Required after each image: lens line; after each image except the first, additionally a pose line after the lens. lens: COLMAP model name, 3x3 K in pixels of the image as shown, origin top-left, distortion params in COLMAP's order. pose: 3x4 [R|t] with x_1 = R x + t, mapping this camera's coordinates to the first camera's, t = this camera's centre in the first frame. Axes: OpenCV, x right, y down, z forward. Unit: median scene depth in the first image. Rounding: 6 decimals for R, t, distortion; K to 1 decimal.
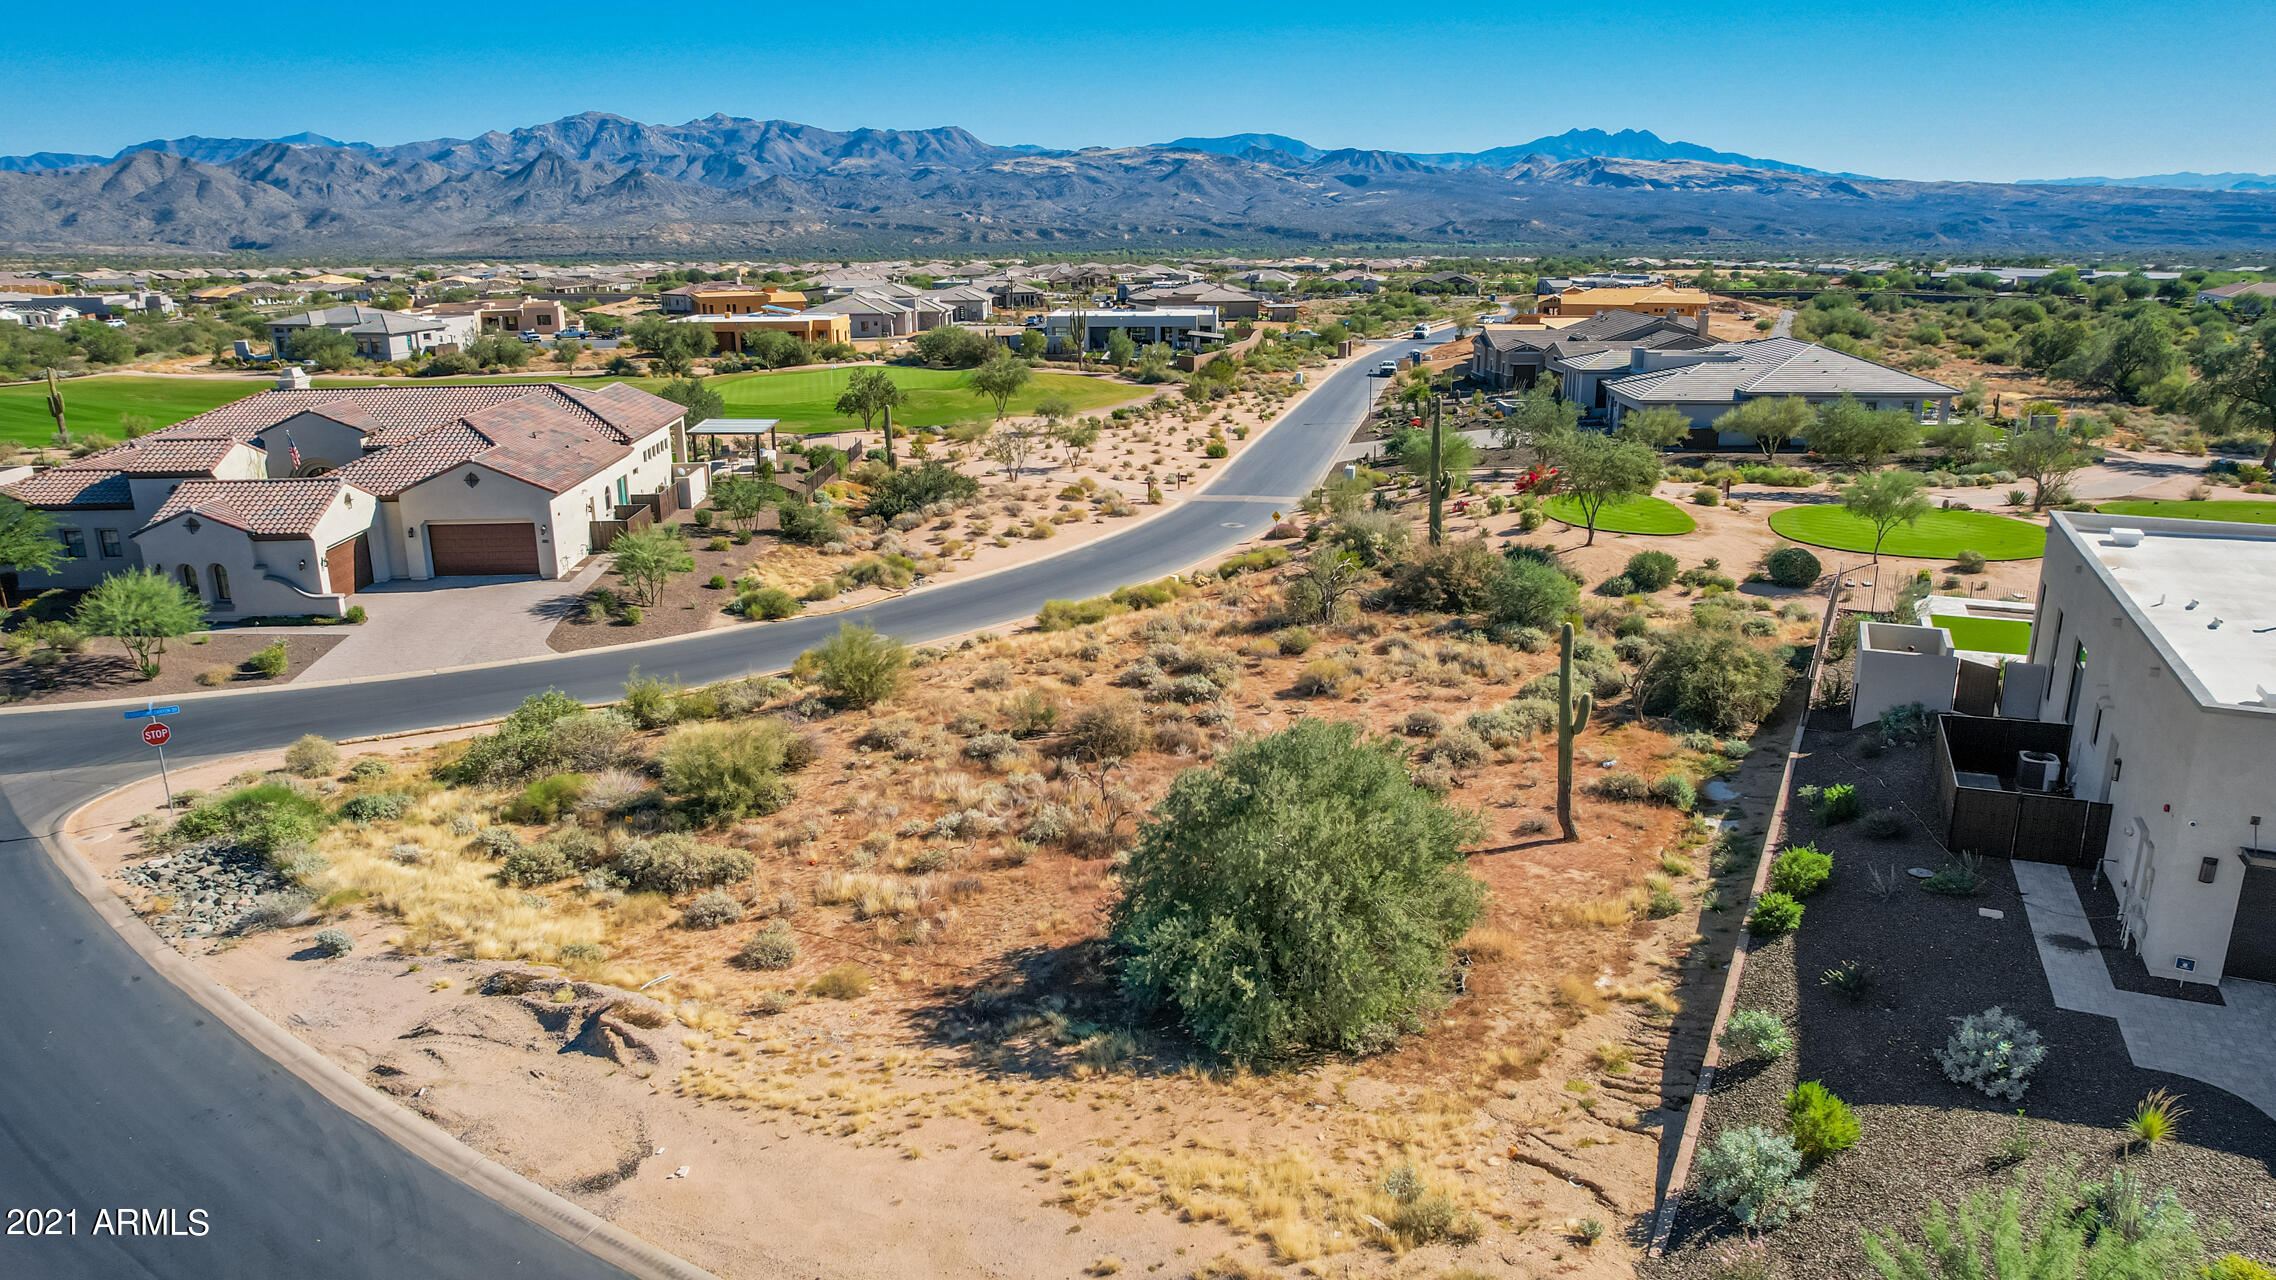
lens RADIAL K [[1505.9, 0, 1147.4], [0, 1505.9, 646.8], [0, 0, 1]] dist [-0.081106, 0.070659]
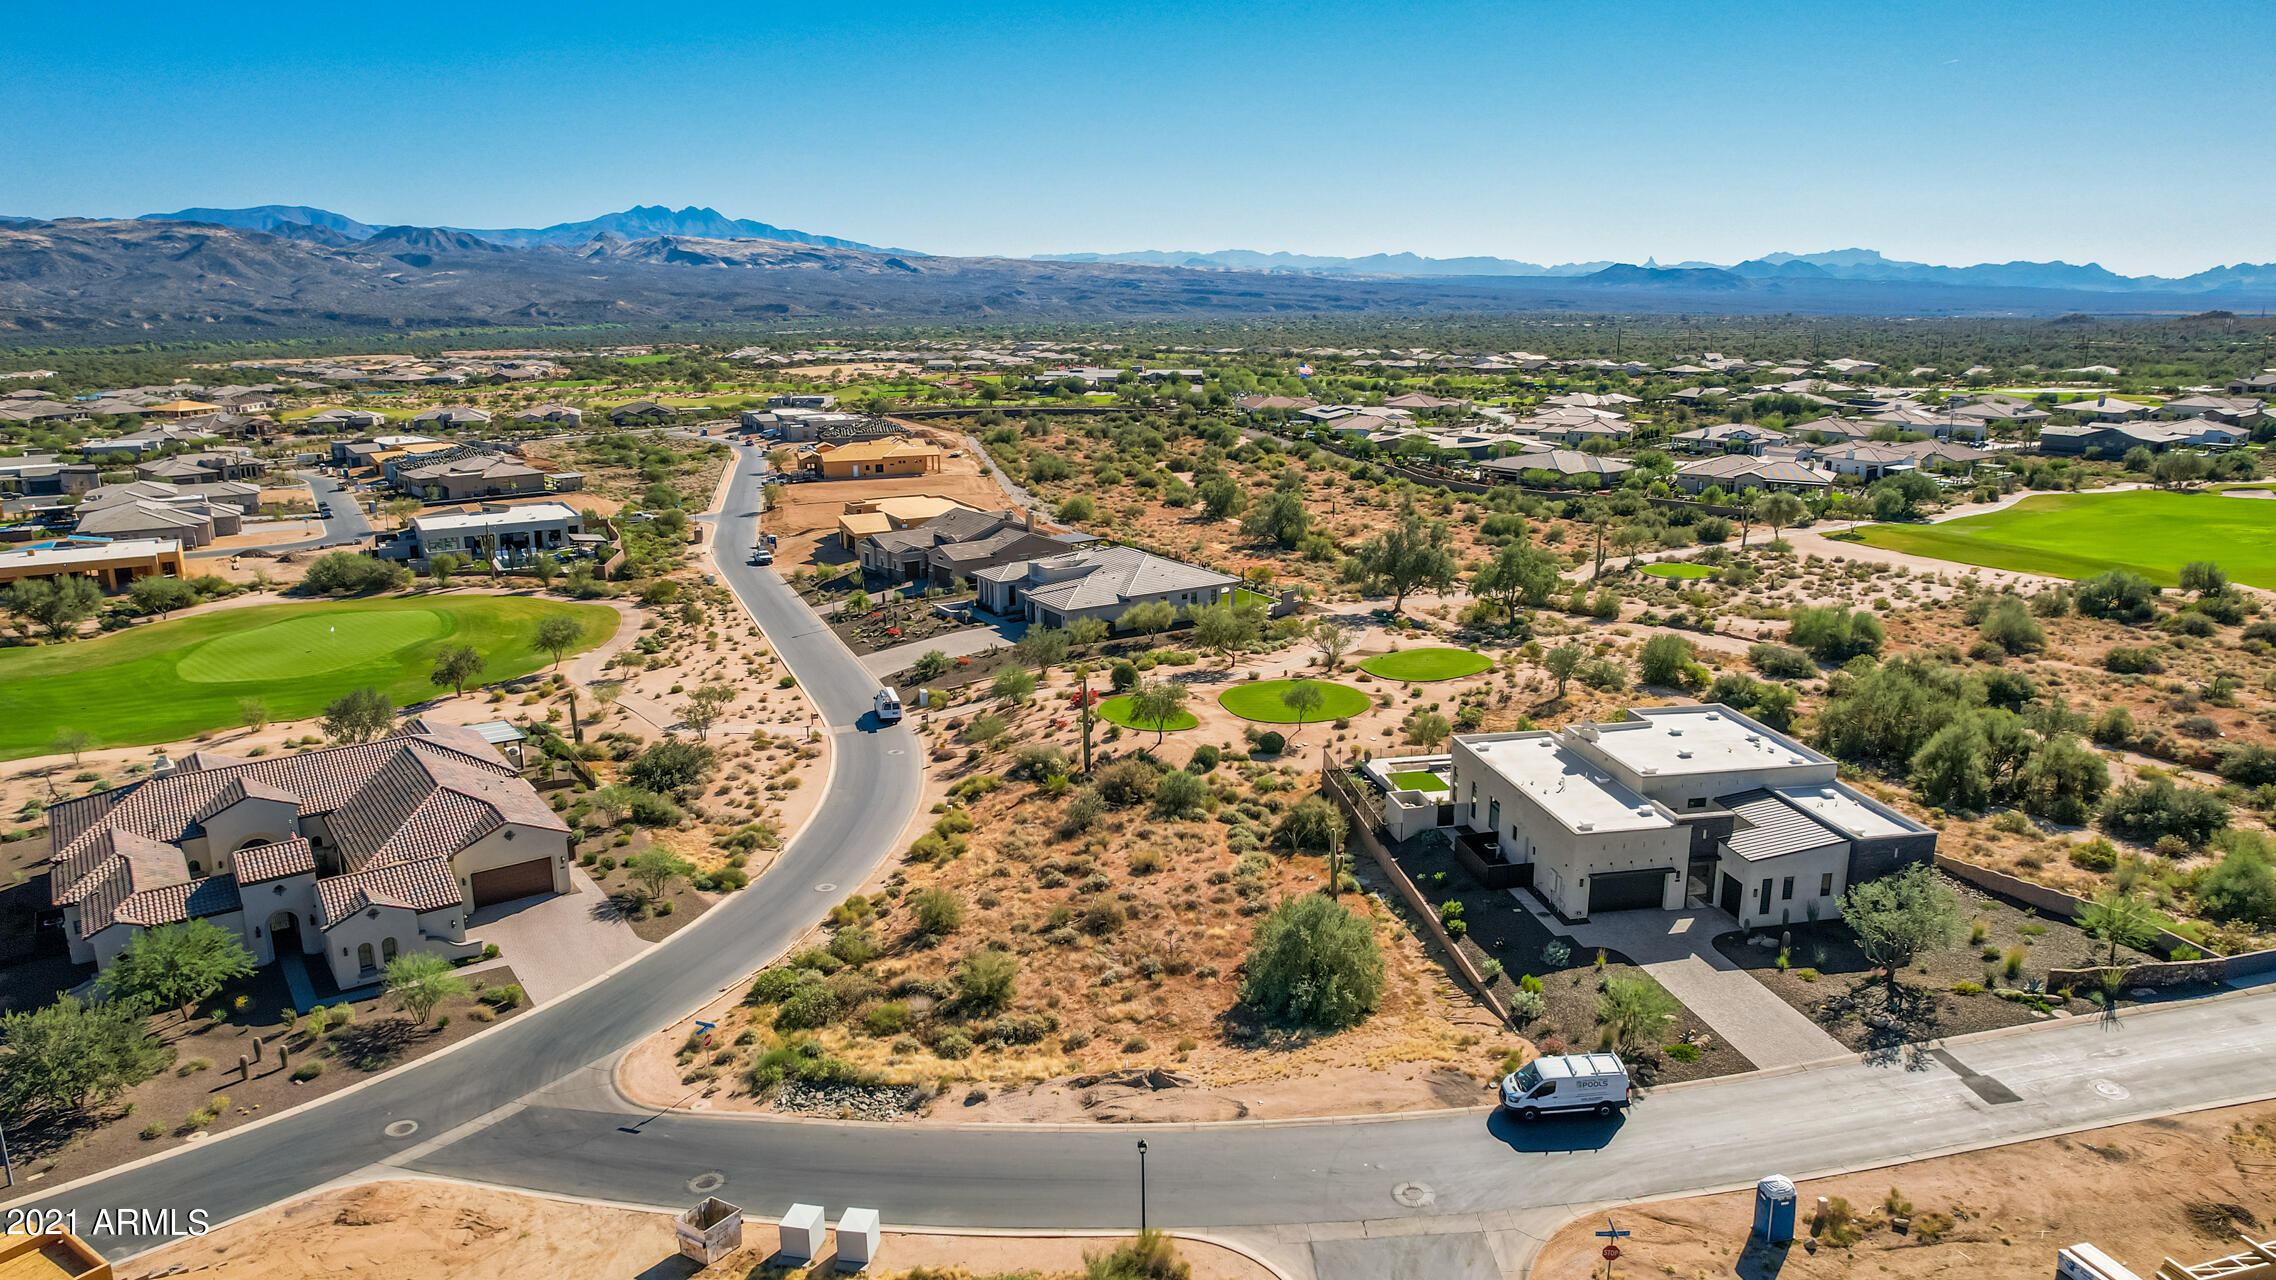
lens RADIAL K [[1471.6, 0, 1149.6], [0, 1471.6, 646.9], [0, 0, 1]] dist [-0.077518, 0.066674]
pose [[0.831231, -0.130188, 0.540468, -0.755909], [0.153032, 0.988218, 0.002682, -0.224189], [-0.534450, 0.080479, 0.841360, -0.536848]]
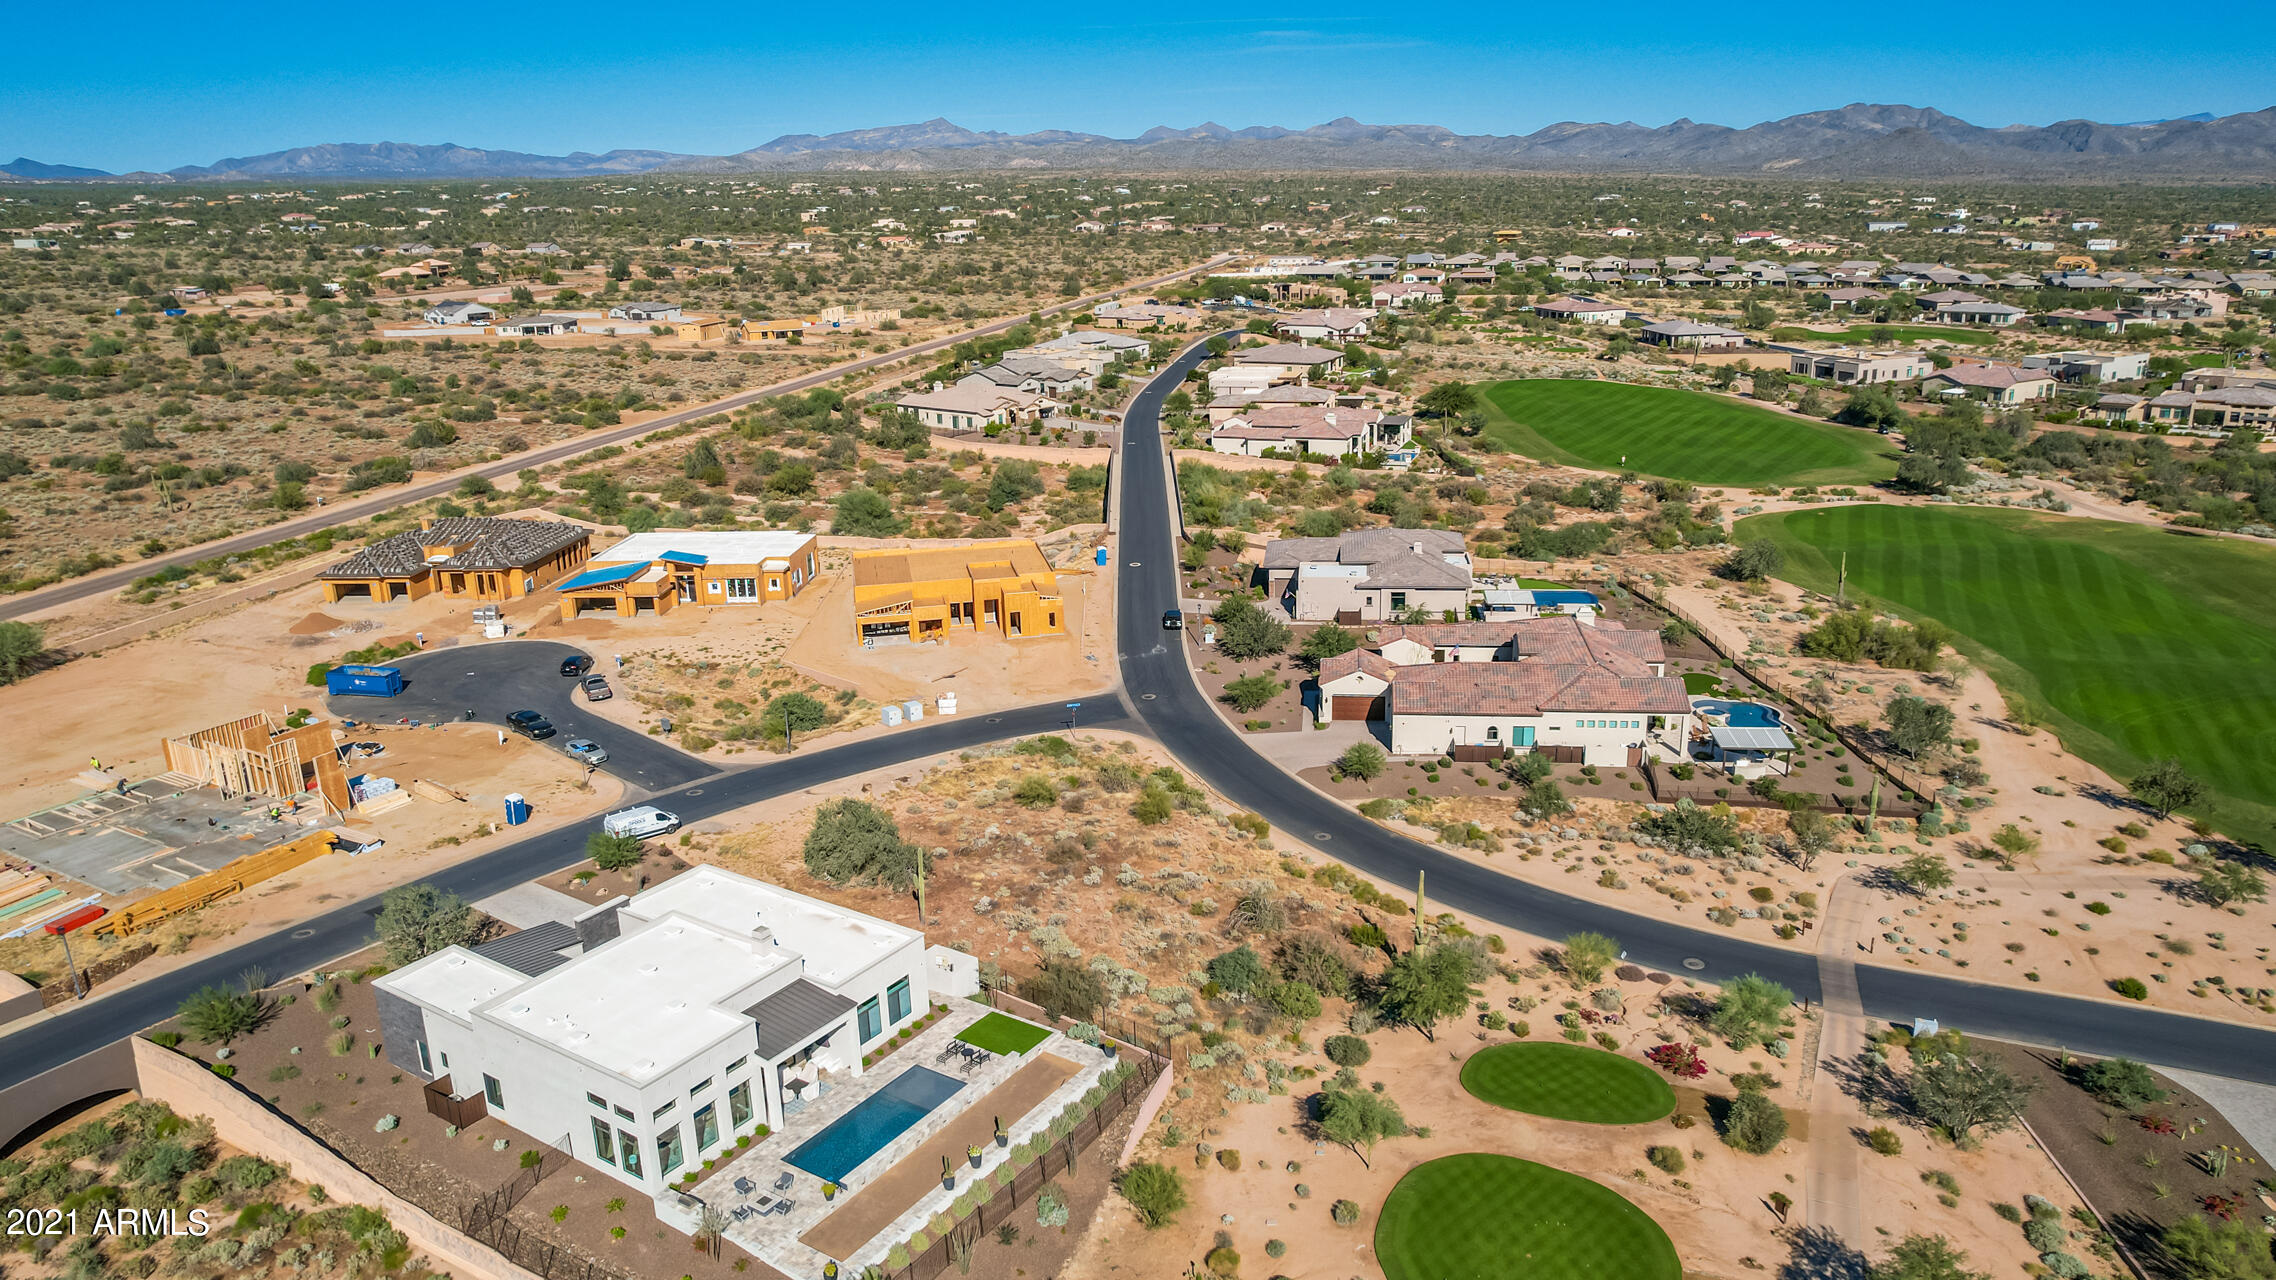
lens RADIAL K [[1520.2, 0, 1138.0], [0, 1520.2, 640.0], [0, 0, 1]] dist [-0.057113, 0.006034]
pose [[-0.180644, 0.289089, -0.940104, 1.689406], [-0.254623, 0.909498, 0.328604, -0.851470], [0.950018, 0.298732, -0.090687, 0.950373]]
